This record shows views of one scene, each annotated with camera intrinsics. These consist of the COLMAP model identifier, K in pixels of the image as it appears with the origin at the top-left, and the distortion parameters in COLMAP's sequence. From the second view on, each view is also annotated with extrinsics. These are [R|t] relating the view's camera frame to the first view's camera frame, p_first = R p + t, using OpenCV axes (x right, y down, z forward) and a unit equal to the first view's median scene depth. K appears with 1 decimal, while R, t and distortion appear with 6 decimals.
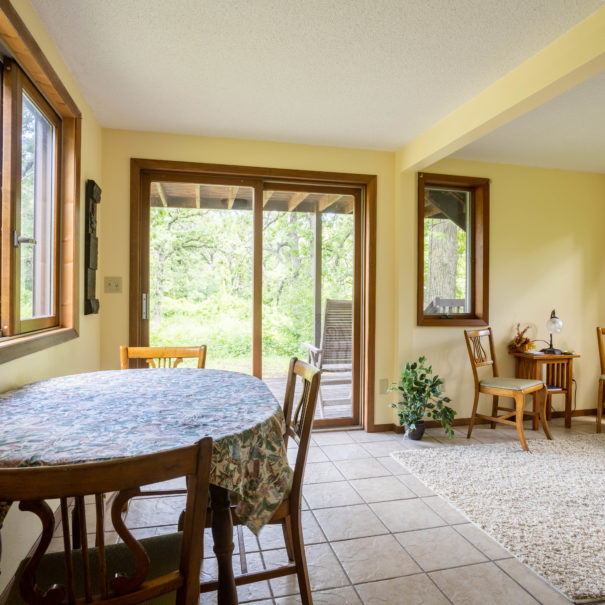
lens RADIAL K [[433.6, 0, 302.5], [0, 433.6, 302.5], [0, 0, 1]] dist [-0.000149, -0.000117]
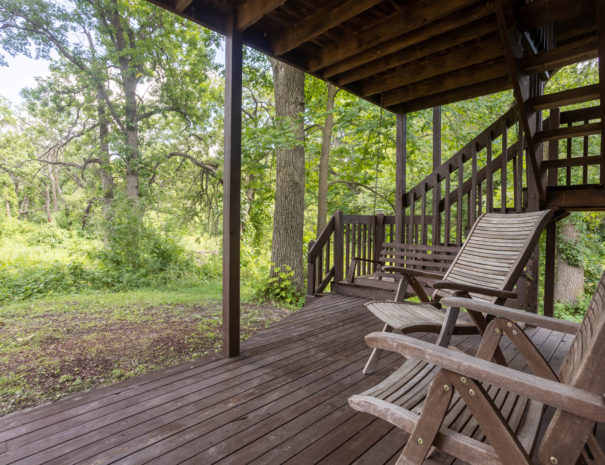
lens RADIAL K [[335.2, 0, 301.8], [0, 335.2, 225.6], [0, 0, 1]] dist [-0.002960, -0.000666]
pose [[0.857402, -0.005631, 0.514616, -0.043251], [0.006611, 0.999978, -0.000072, 0.007733], [-0.514605, 0.003463, 0.857421, 0.269228]]
